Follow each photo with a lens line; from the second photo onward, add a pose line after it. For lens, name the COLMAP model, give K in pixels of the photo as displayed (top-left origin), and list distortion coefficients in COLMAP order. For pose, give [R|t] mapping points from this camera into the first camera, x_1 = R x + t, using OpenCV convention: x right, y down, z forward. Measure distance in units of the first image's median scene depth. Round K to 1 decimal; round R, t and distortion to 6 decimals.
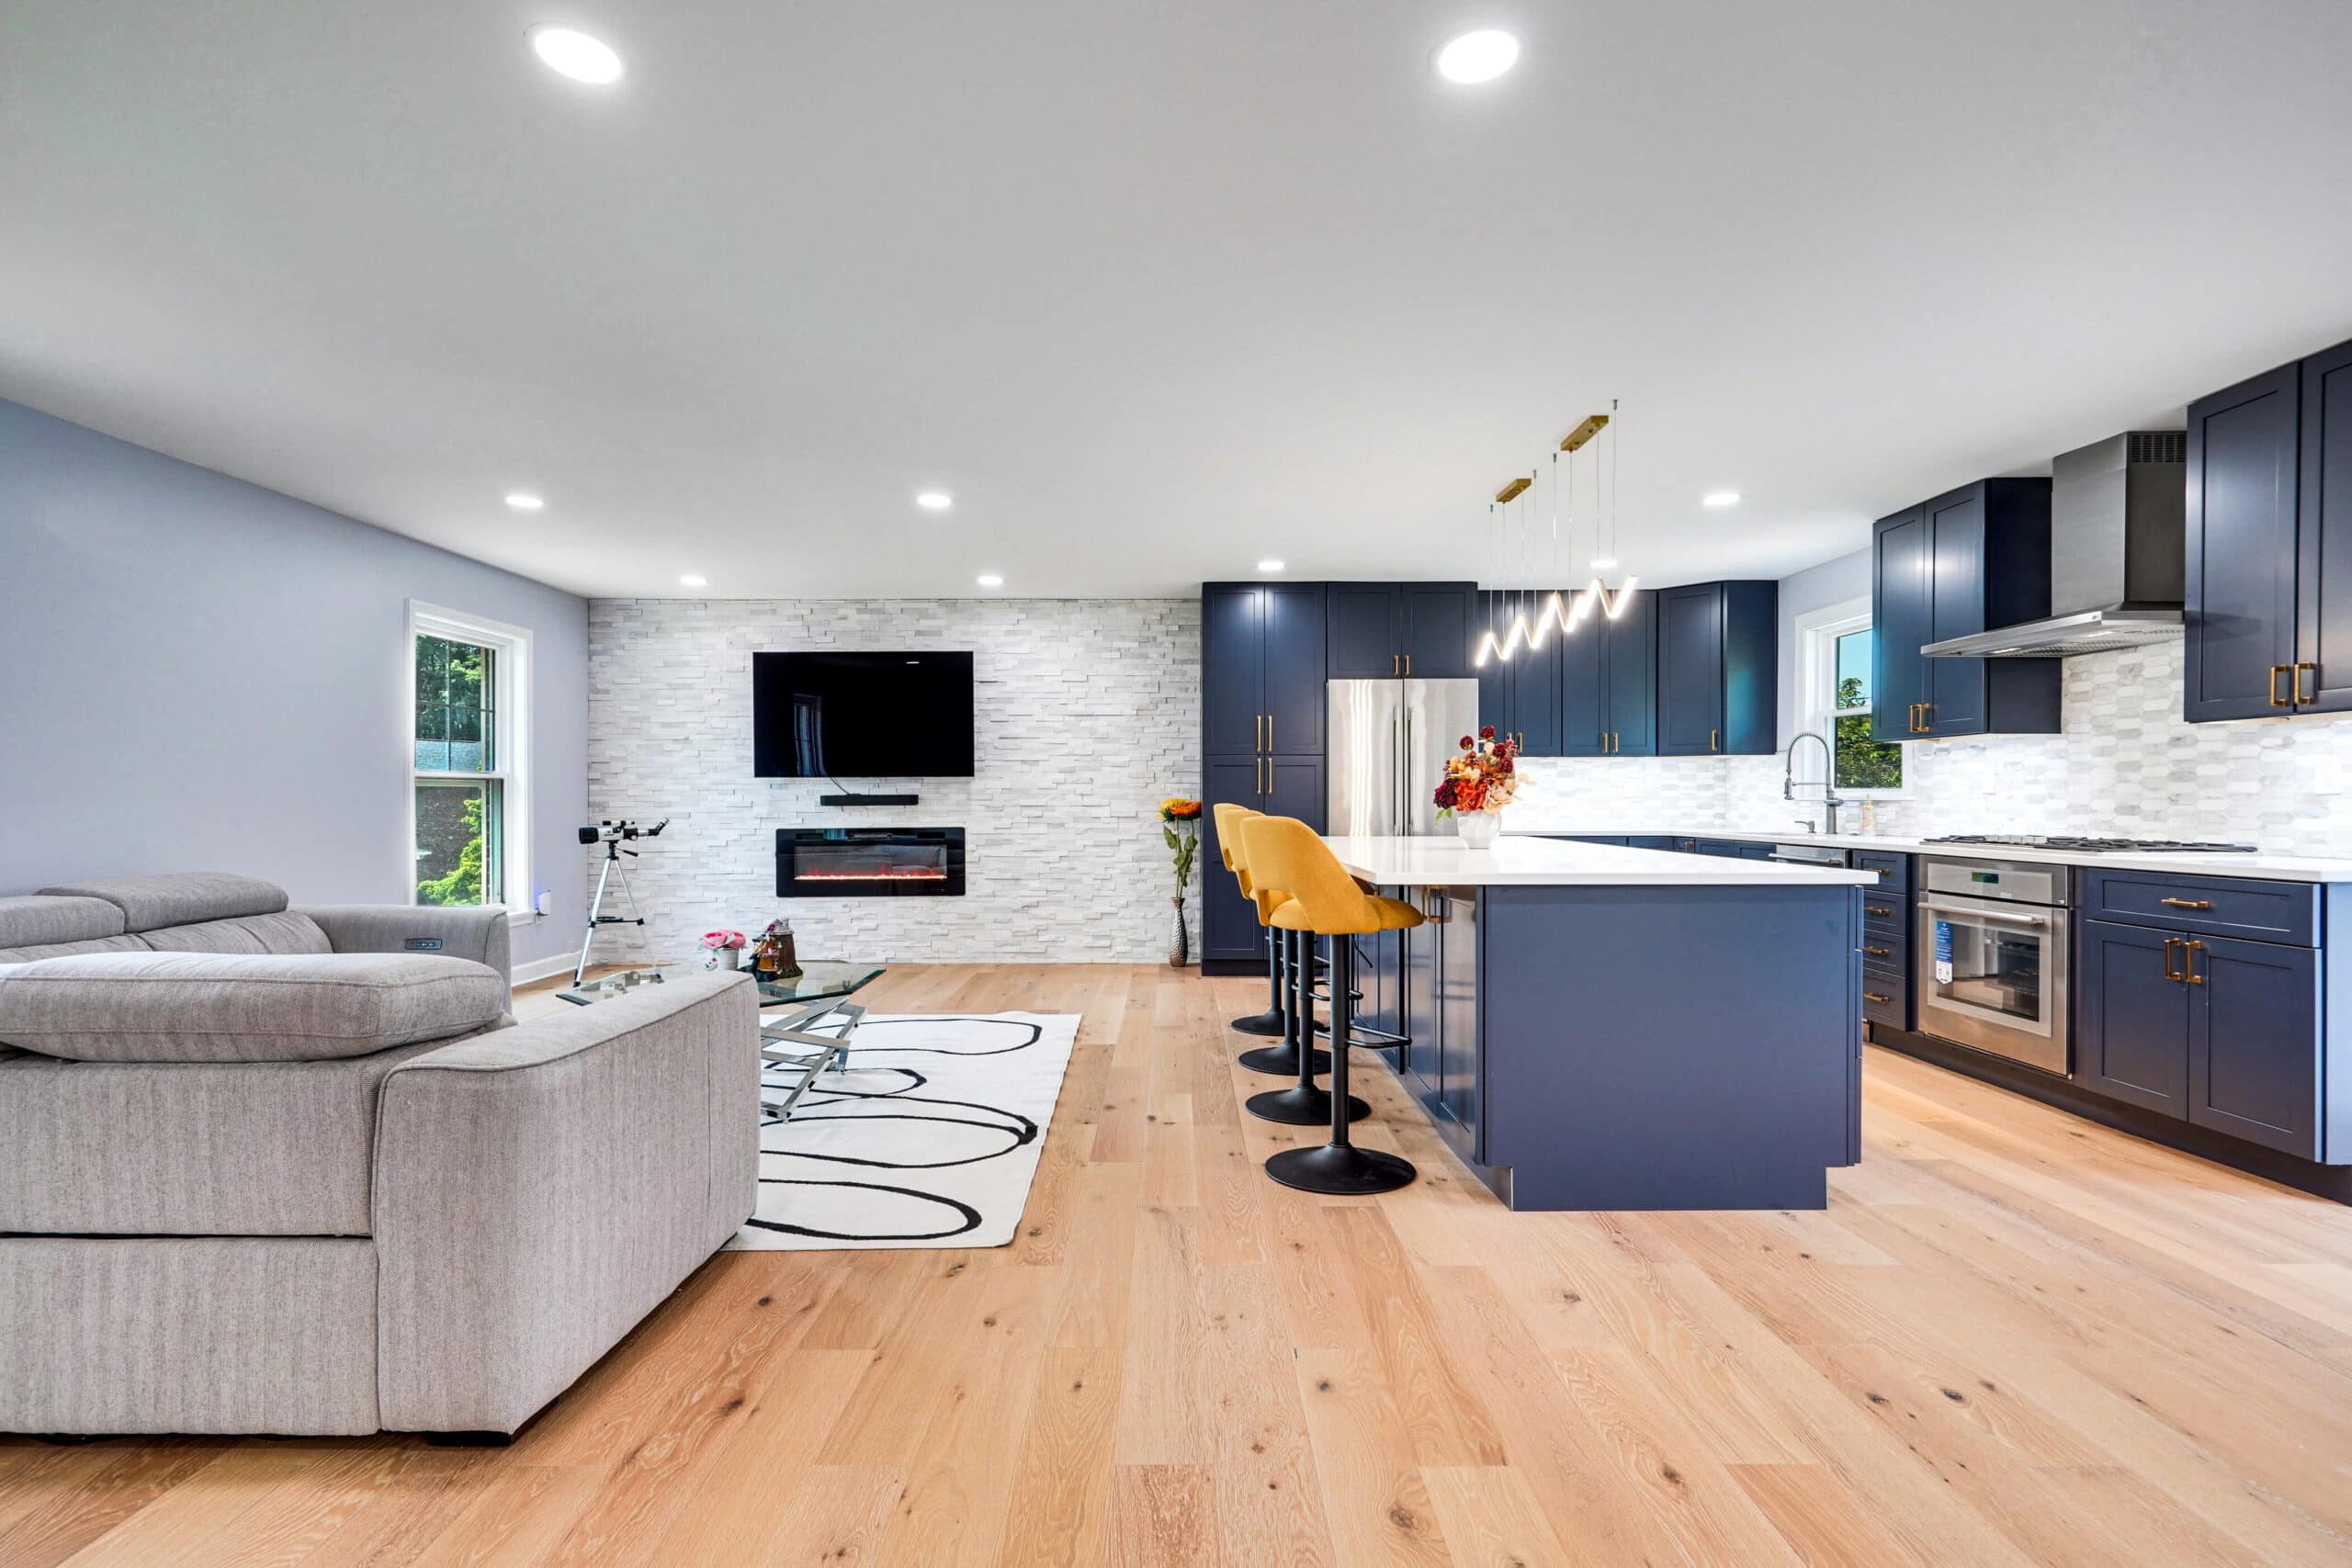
lens RADIAL K [[1115.1, 0, 1175.9], [0, 1115.1, 808.2], [0, 0, 1]] dist [-0.000857, 0.001688]
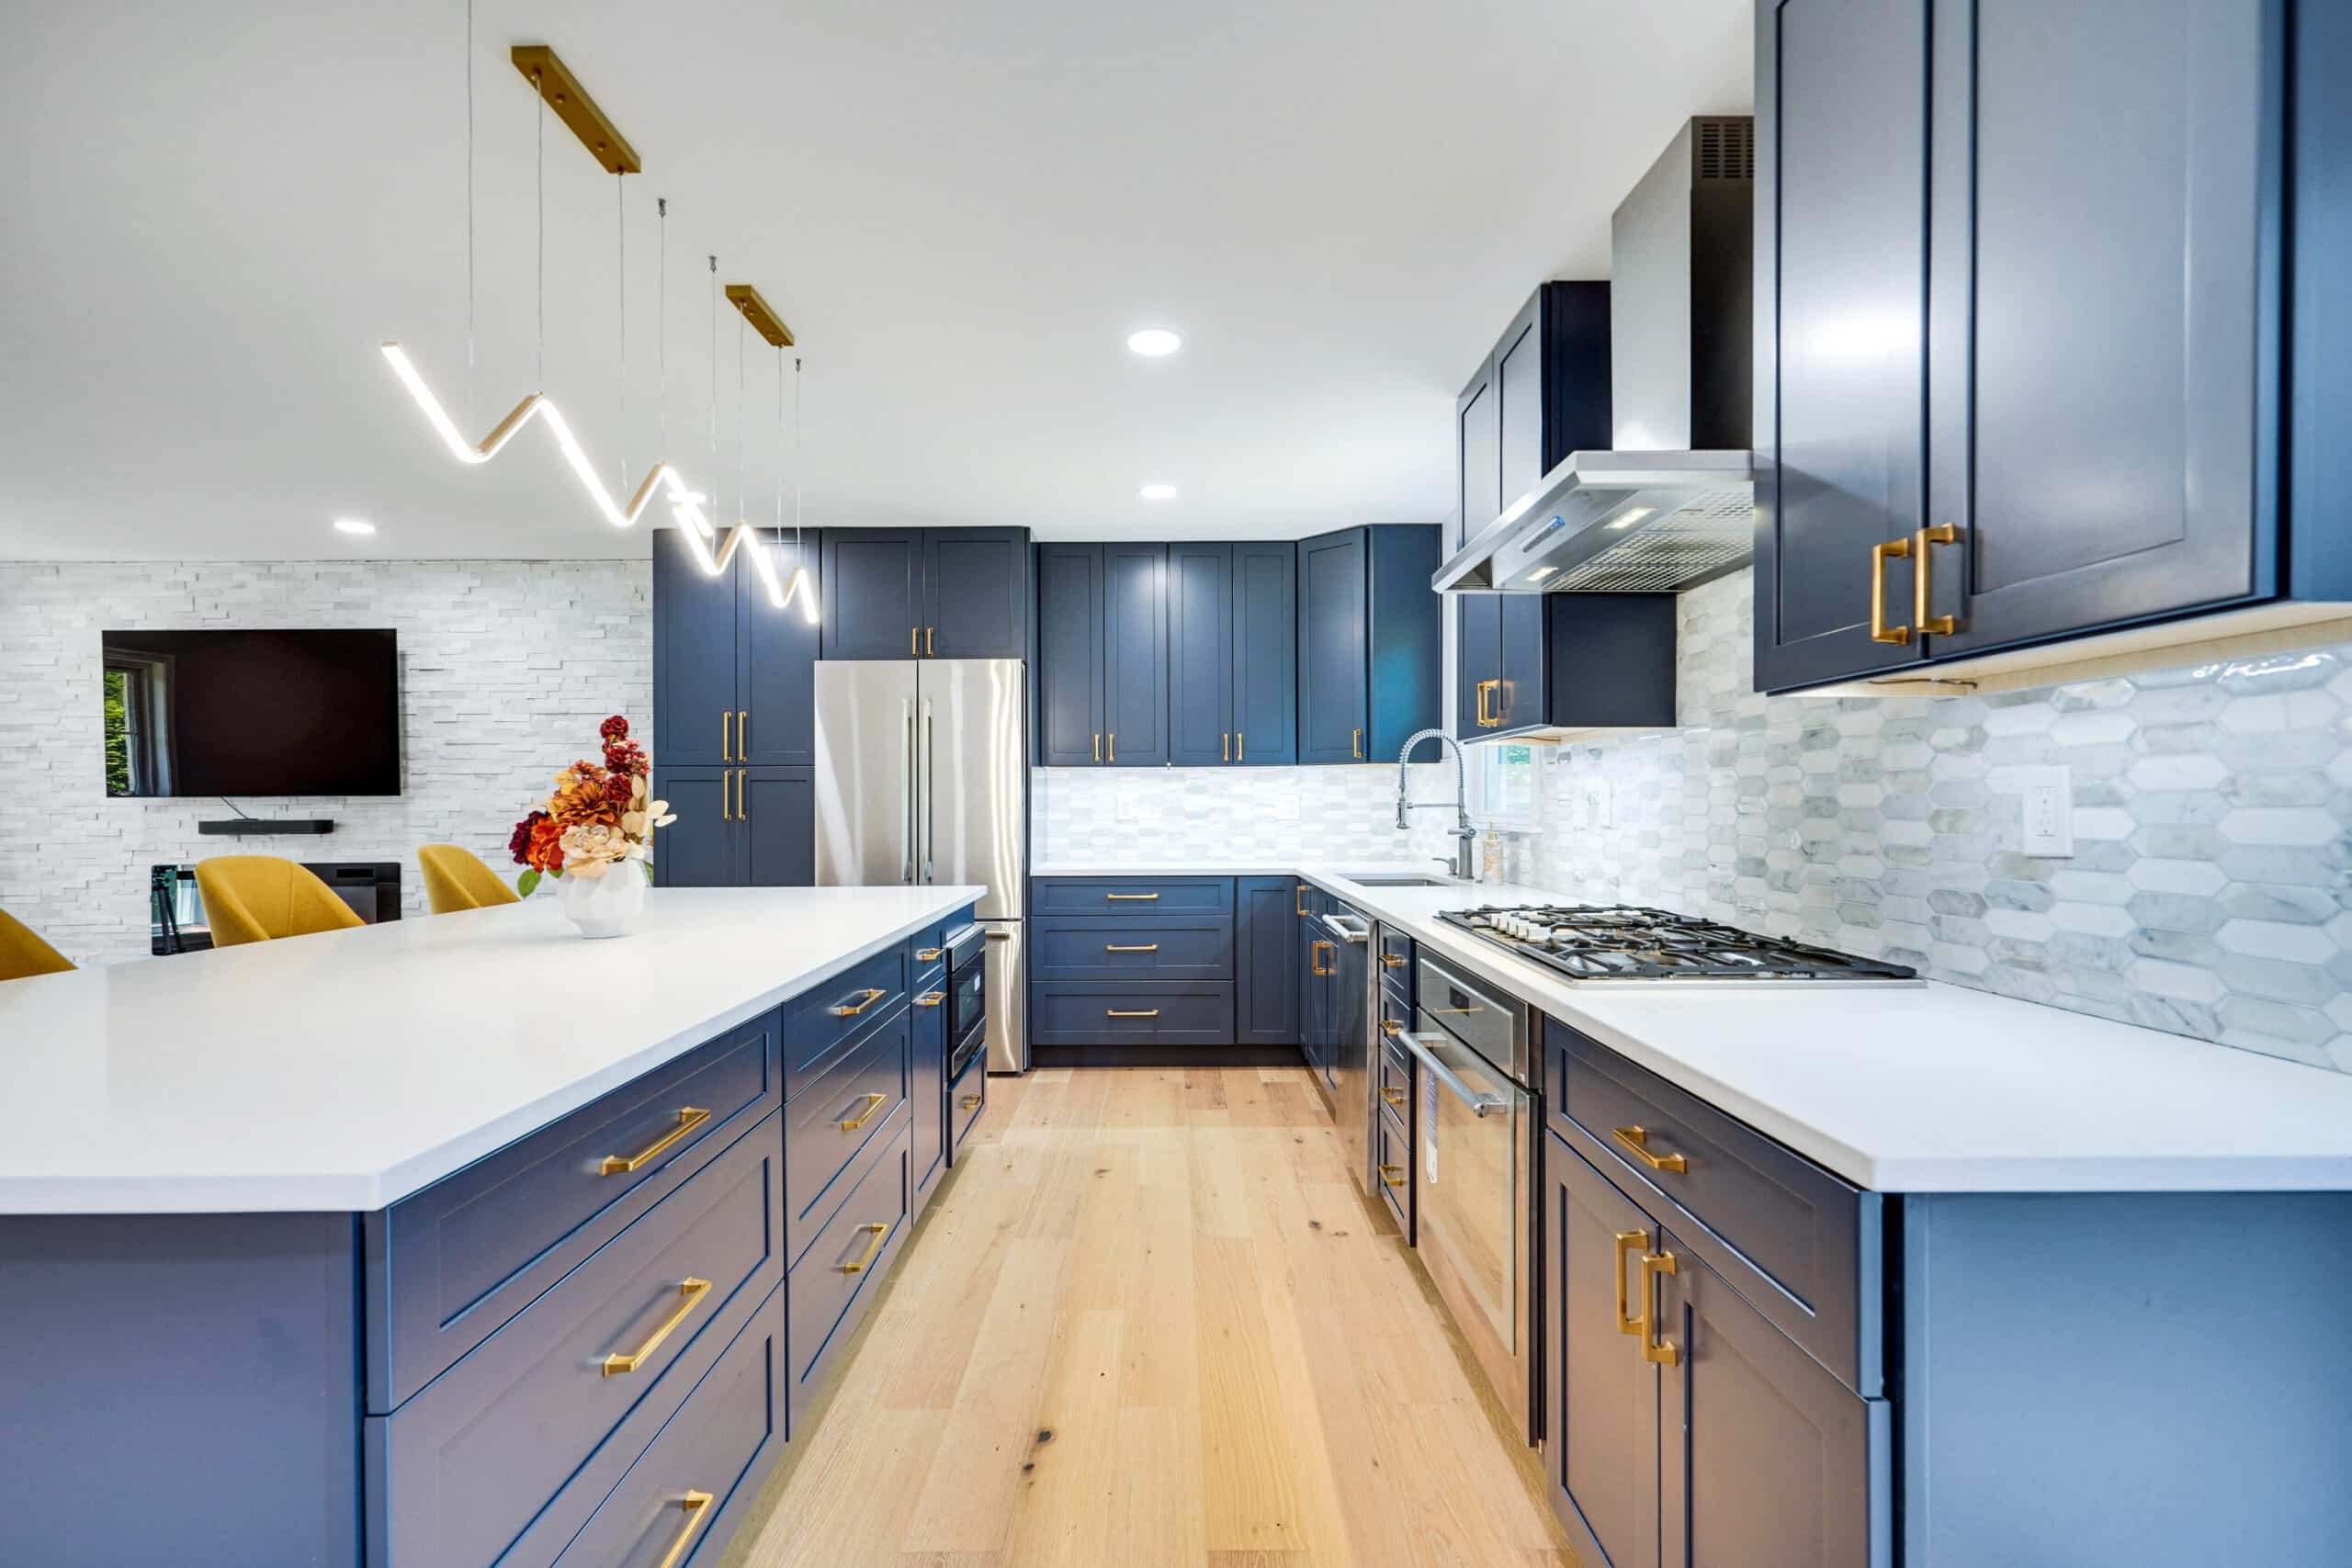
lens RADIAL K [[1058.1, 0, 1169.0], [0, 1058.1, 813.2], [0, 0, 1]] dist [-0.004096, 0.002772]
pose [[0.999994, -0.003092, 0.001271, 0.364380], [0.003092, 0.999995, 0.000169, -0.016153], [-0.001272, -0.000165, 0.999999, 0.311940]]
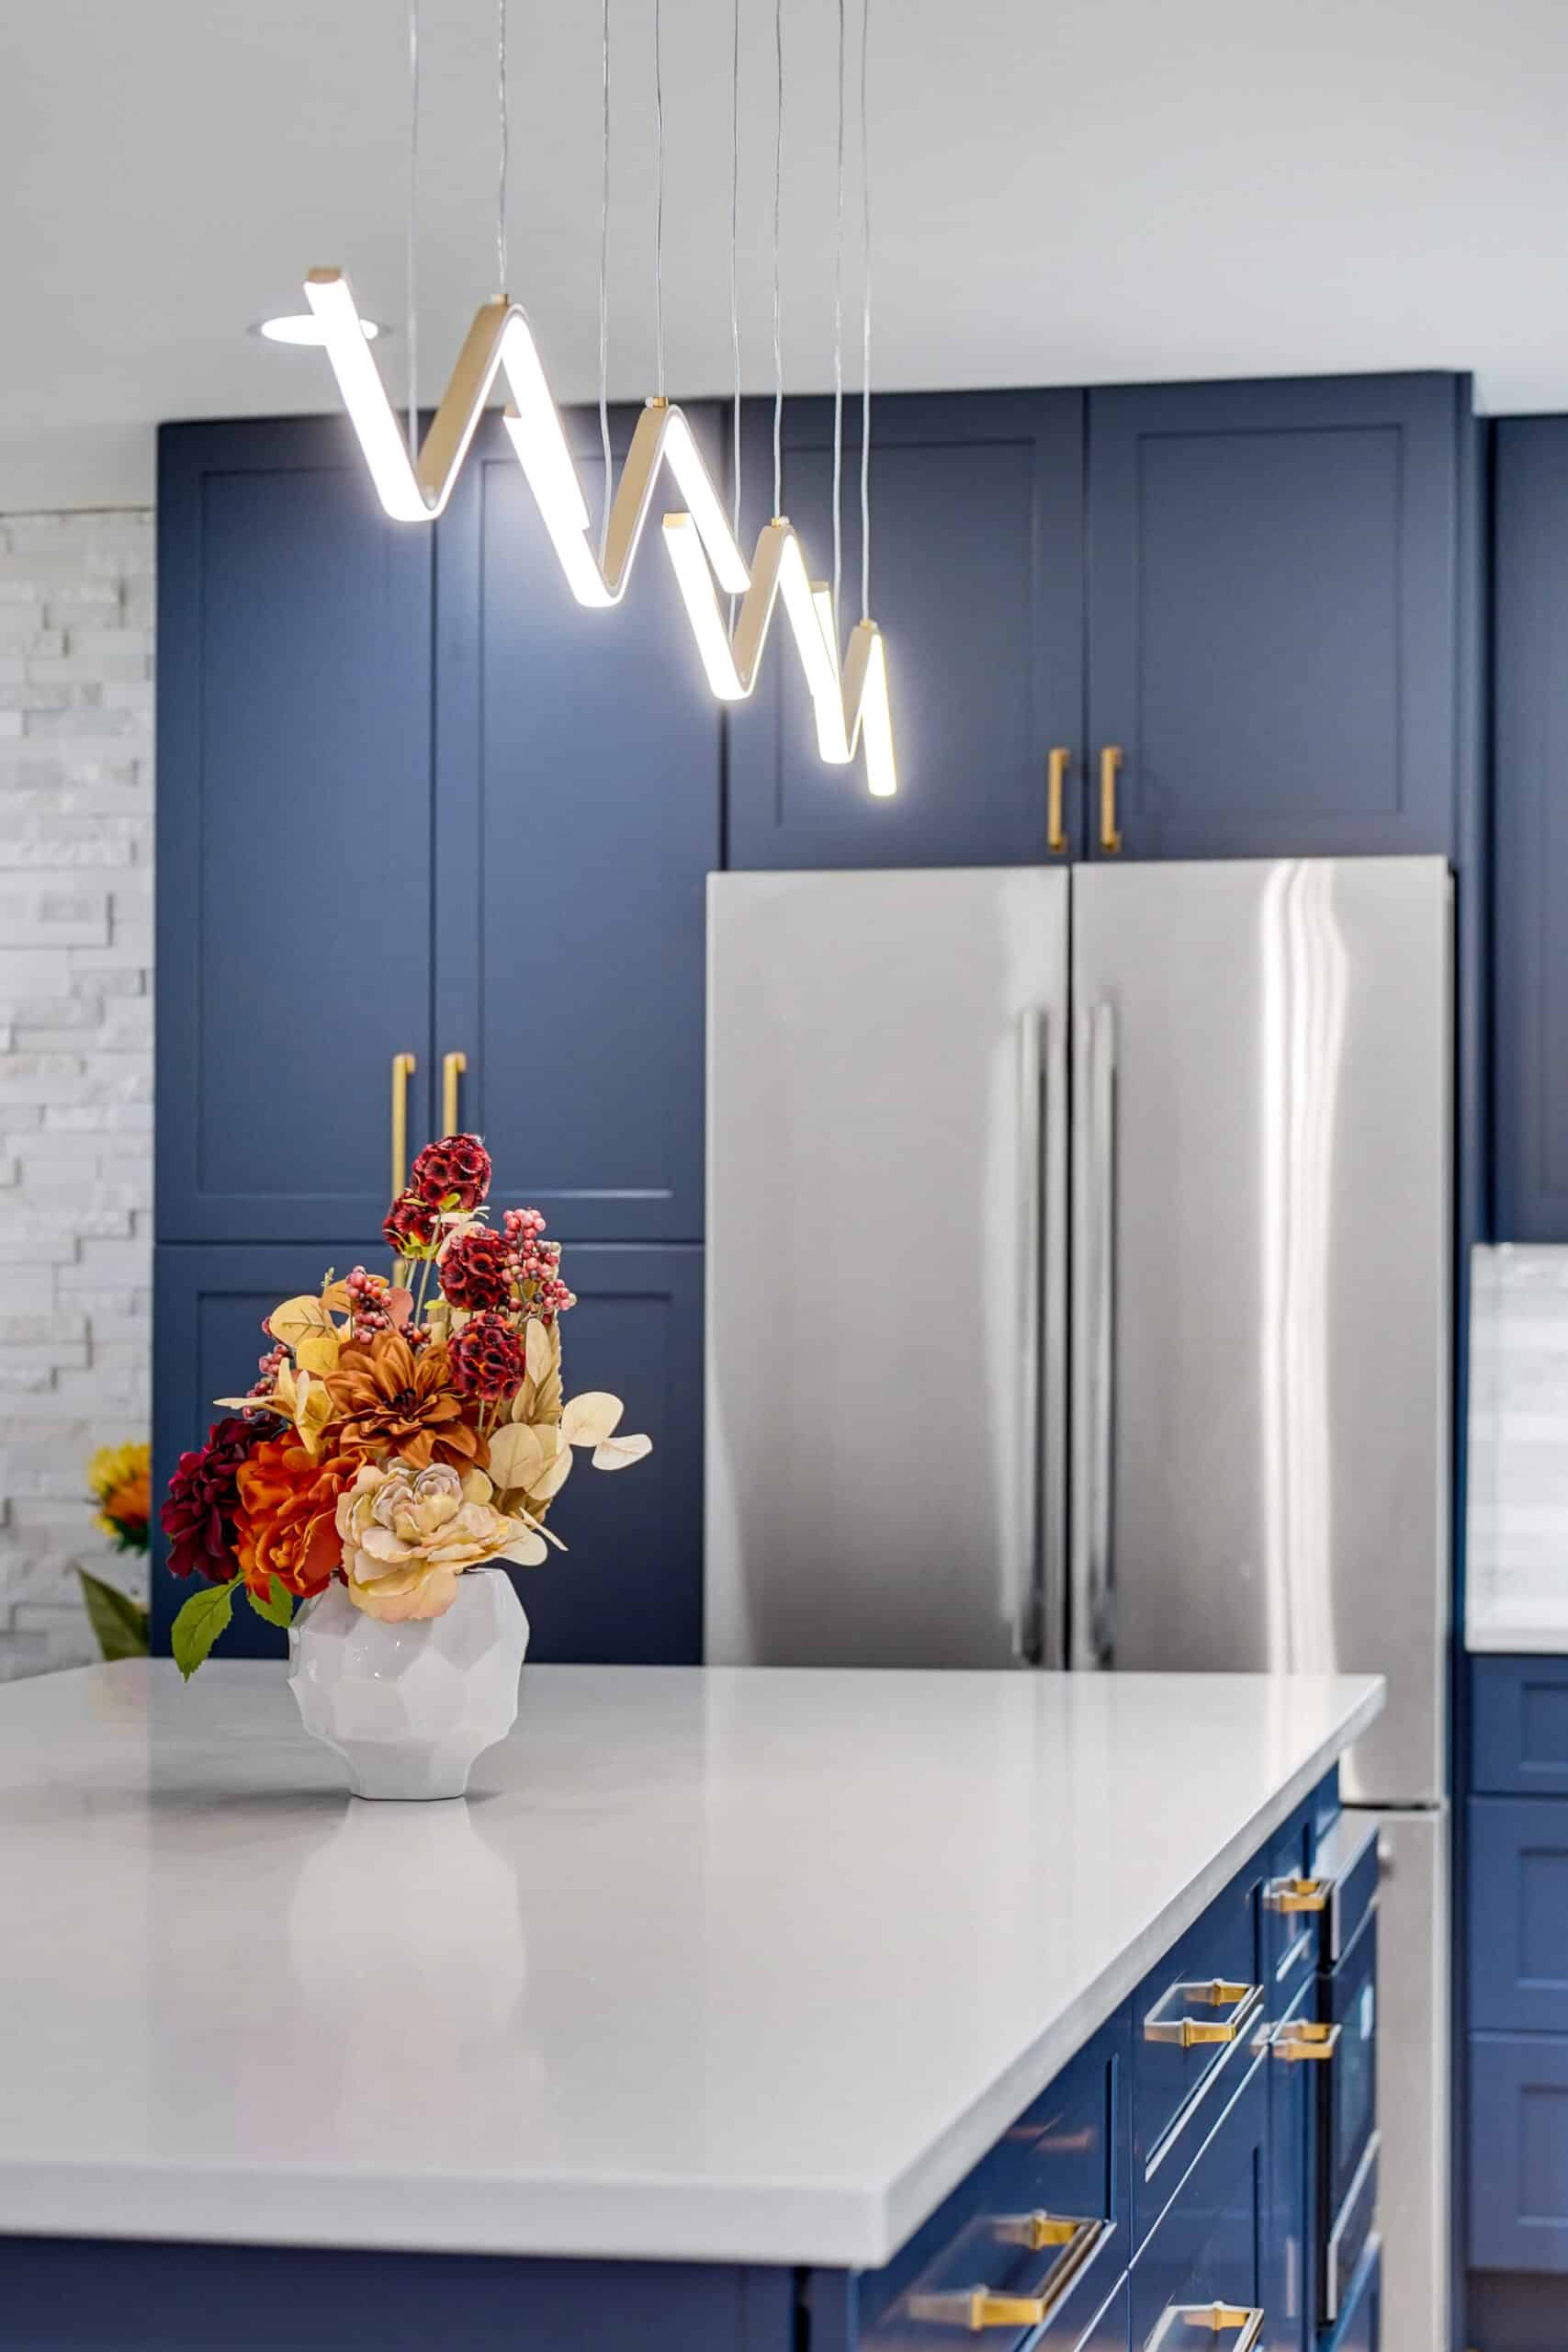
lens RADIAL K [[4630.6, 0, 792.8], [0, 4630.6, 1365.7], [0, 0, 1]] dist [-0.058375, 0.000000]
pose [[0.979534, 0.003476, -0.201247, 0.321910], [-0.004555, 0.999978, -0.004900, -0.021099], [0.201226, 0.005716, 0.979528, 0.171056]]
